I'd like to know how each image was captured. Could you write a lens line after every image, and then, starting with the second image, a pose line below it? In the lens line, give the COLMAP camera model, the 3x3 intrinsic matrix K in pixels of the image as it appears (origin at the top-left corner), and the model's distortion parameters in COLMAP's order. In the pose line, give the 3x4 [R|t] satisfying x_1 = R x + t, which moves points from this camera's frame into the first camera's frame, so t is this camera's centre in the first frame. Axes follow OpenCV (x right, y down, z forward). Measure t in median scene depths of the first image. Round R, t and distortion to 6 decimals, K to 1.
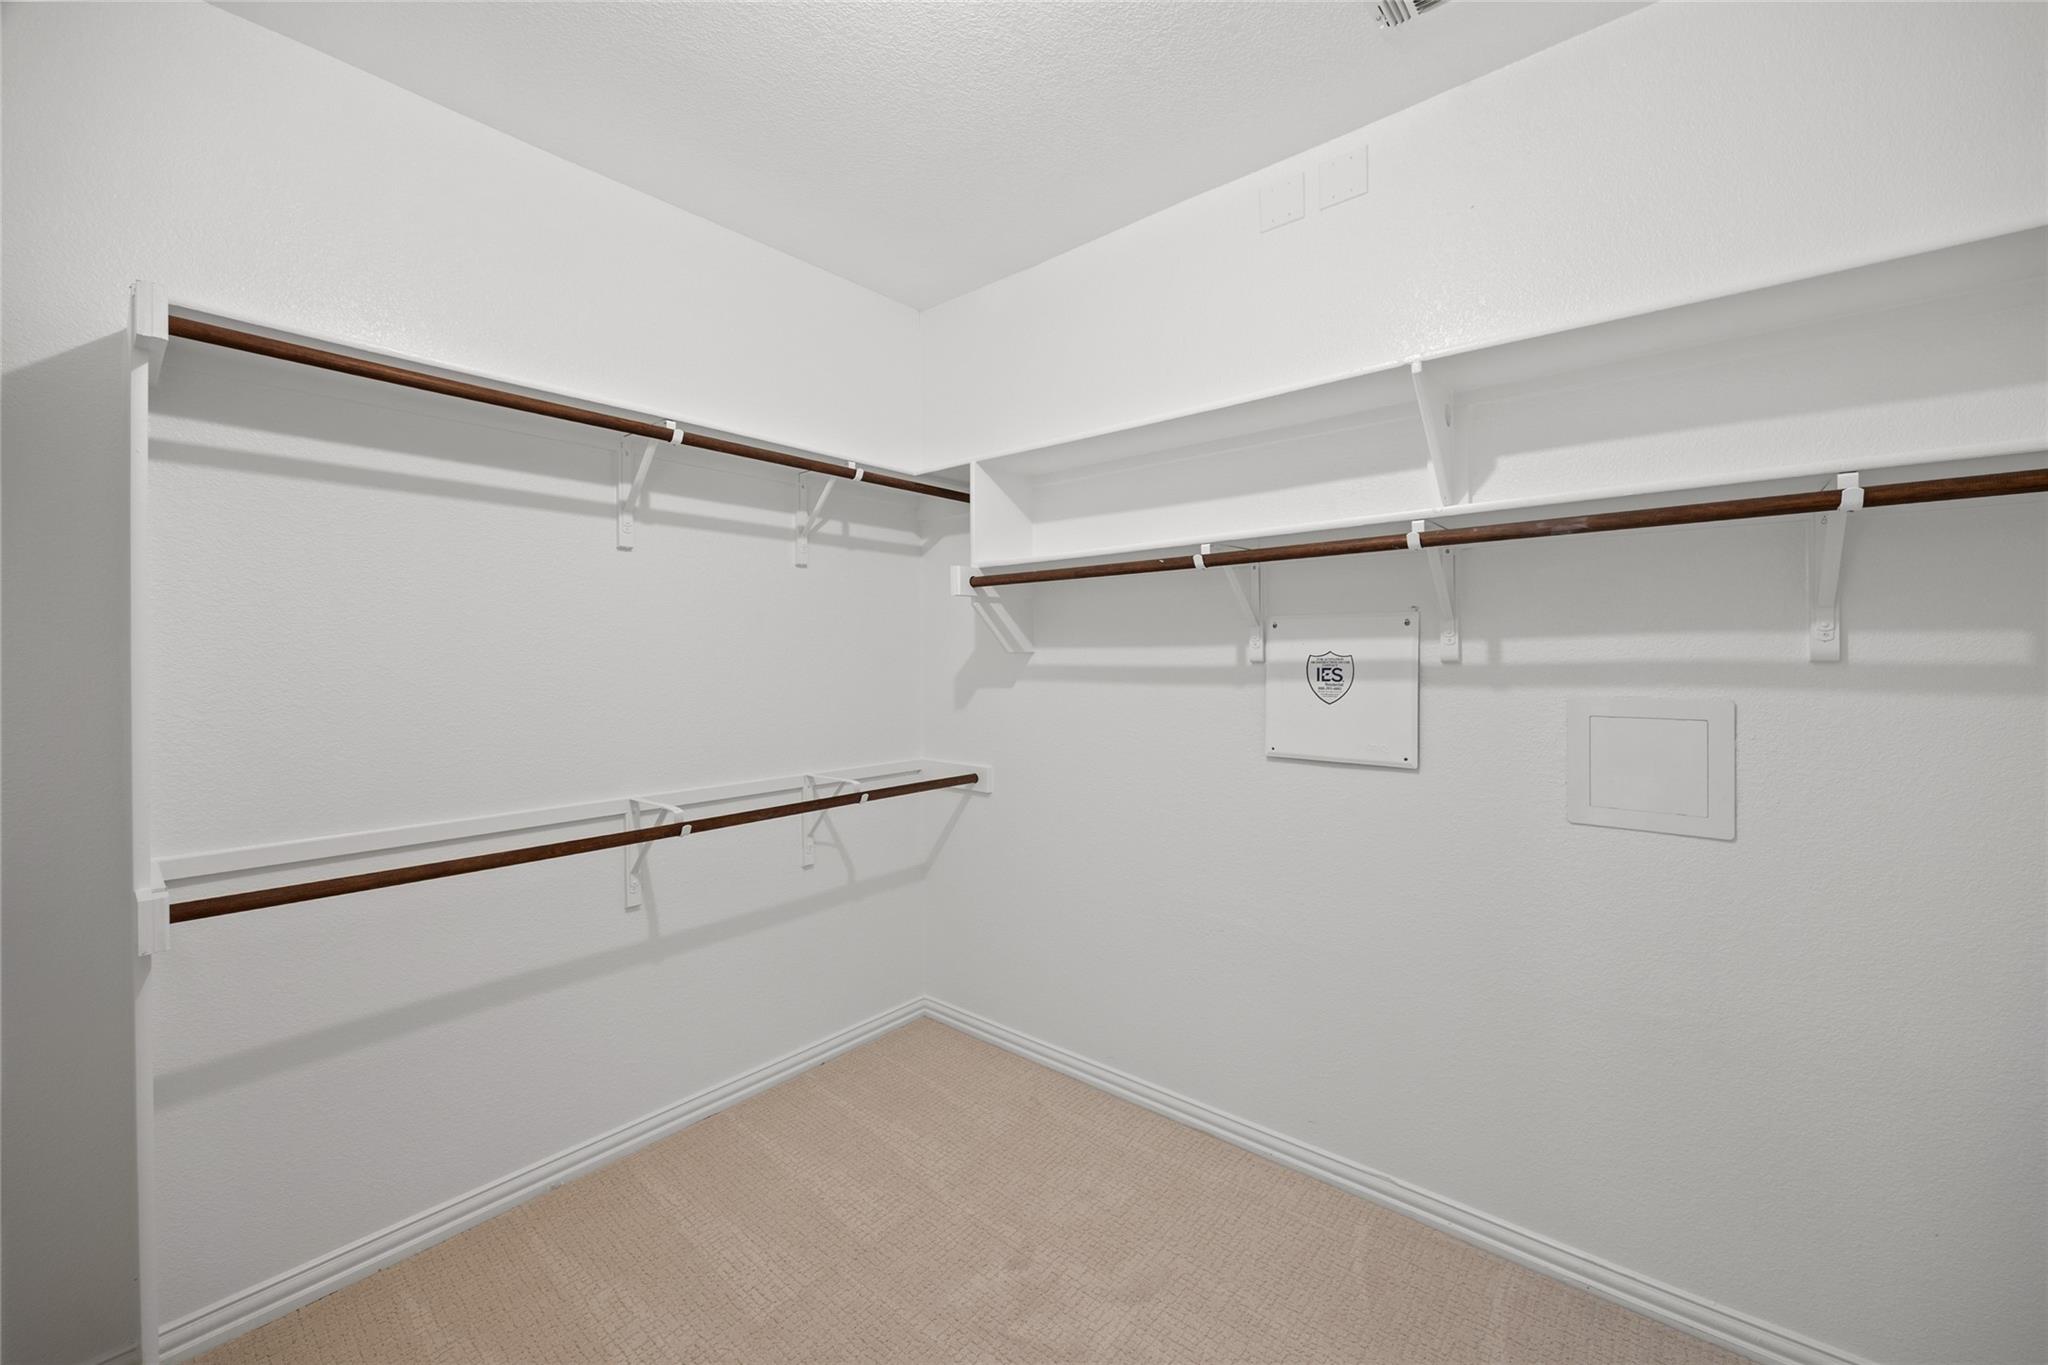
lens RADIAL K [[795.8, 0, 1029.8], [0, 795.8, 671.2], [0, 0, 1]] dist [-0.000314, 0.000067]
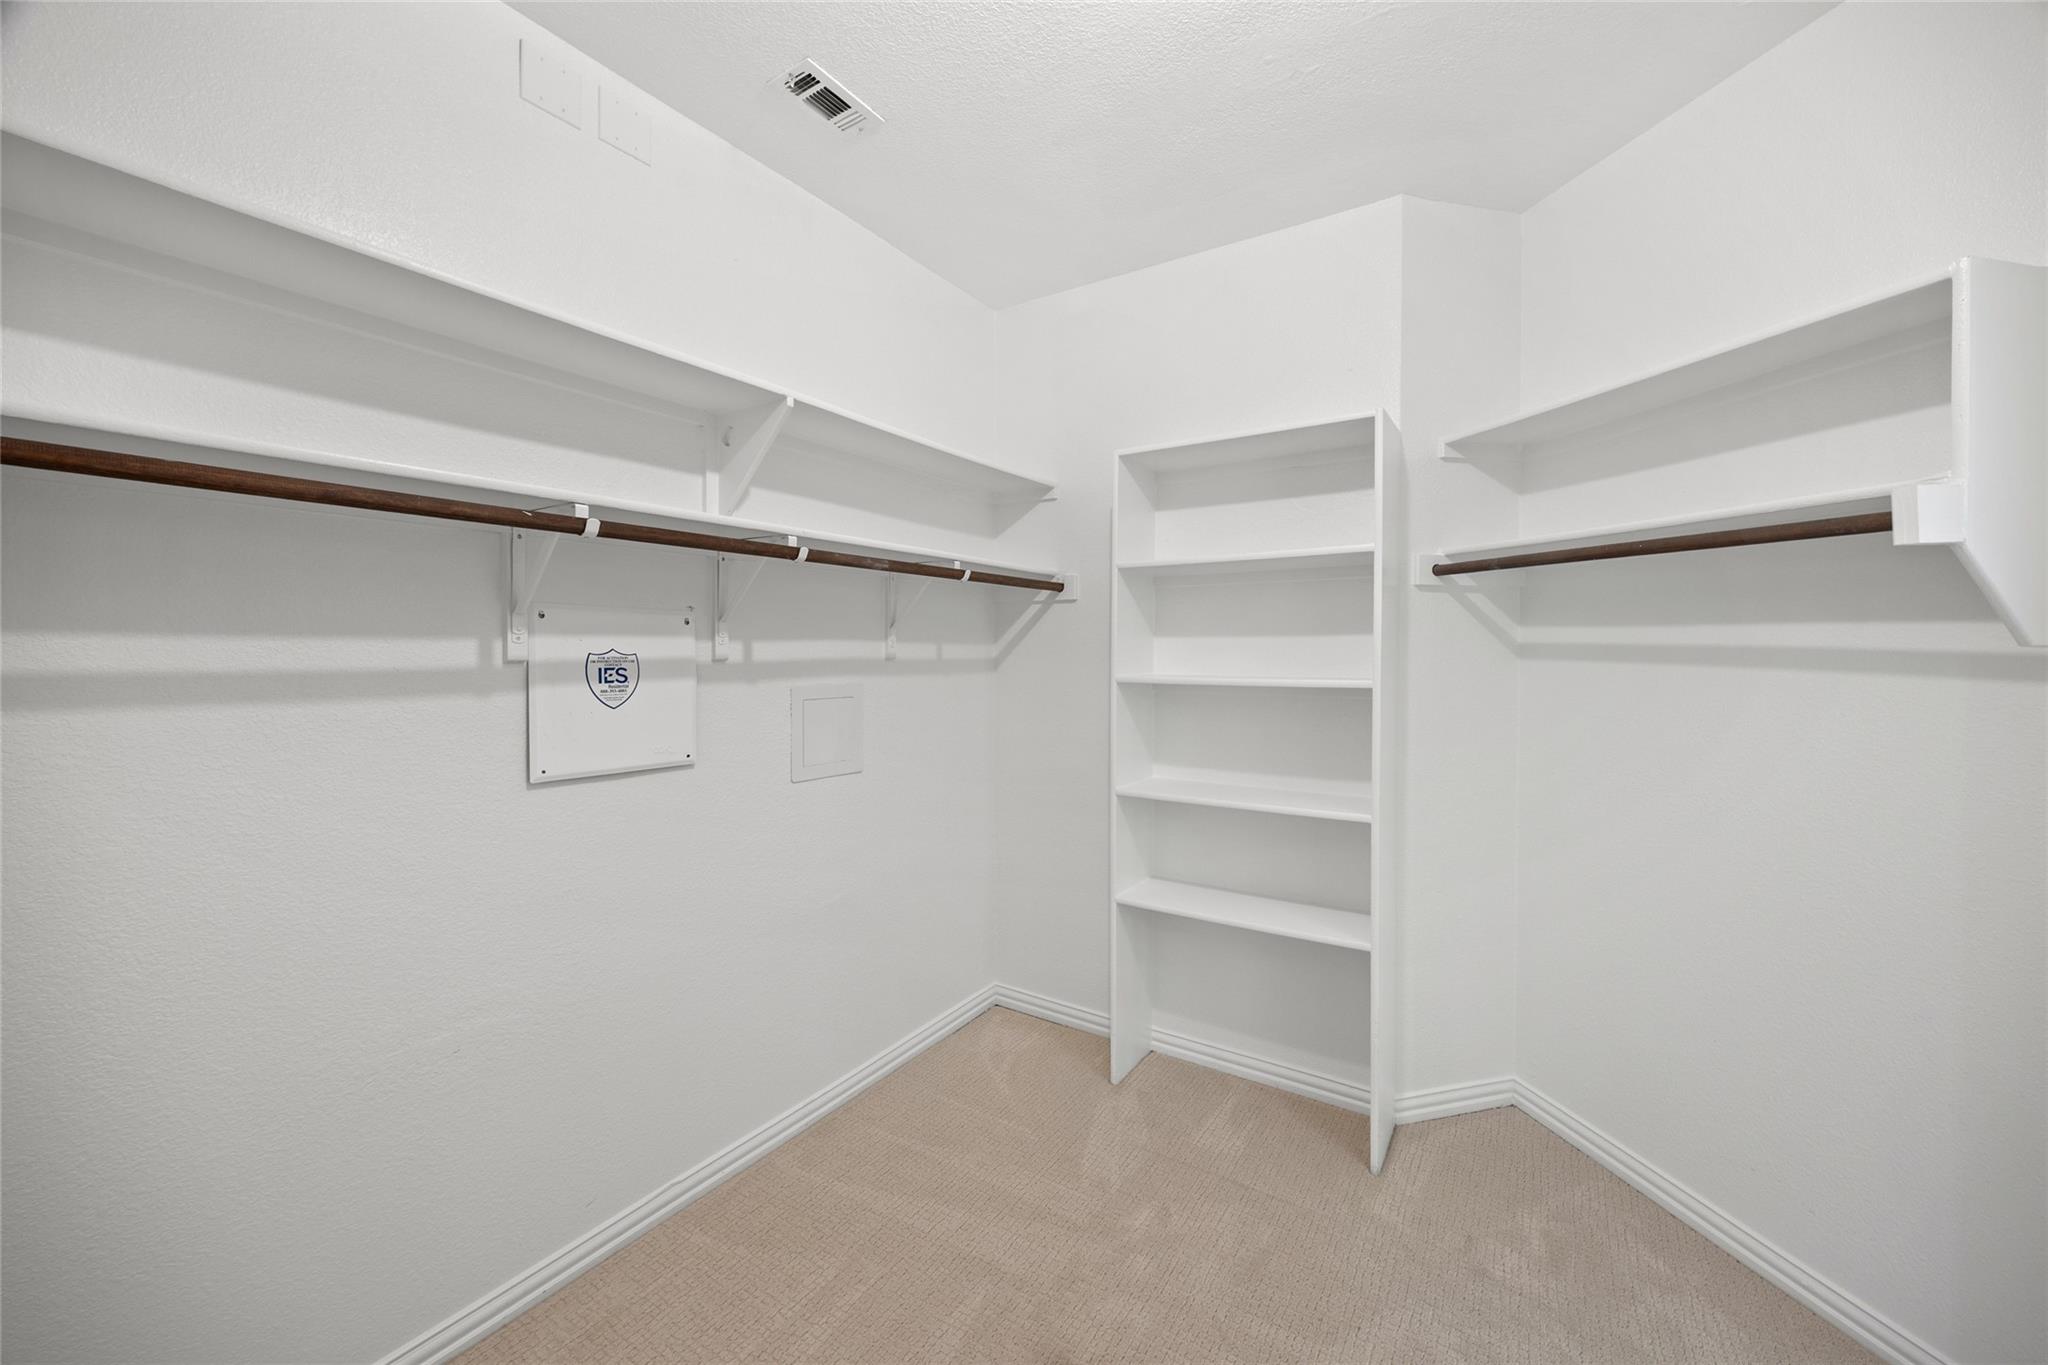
lens RADIAL K [[795.8, 0, 1028.3], [0, 795.8, 670.9], [0, 0, 1]] dist [-0.000314, 0.000067]
pose [[-0.131139, -0.015958, 0.991236, -0.574073], [0.018743, 0.999652, 0.018573, -0.008773], [-0.991187, 0.021014, -0.130794, 0.676792]]
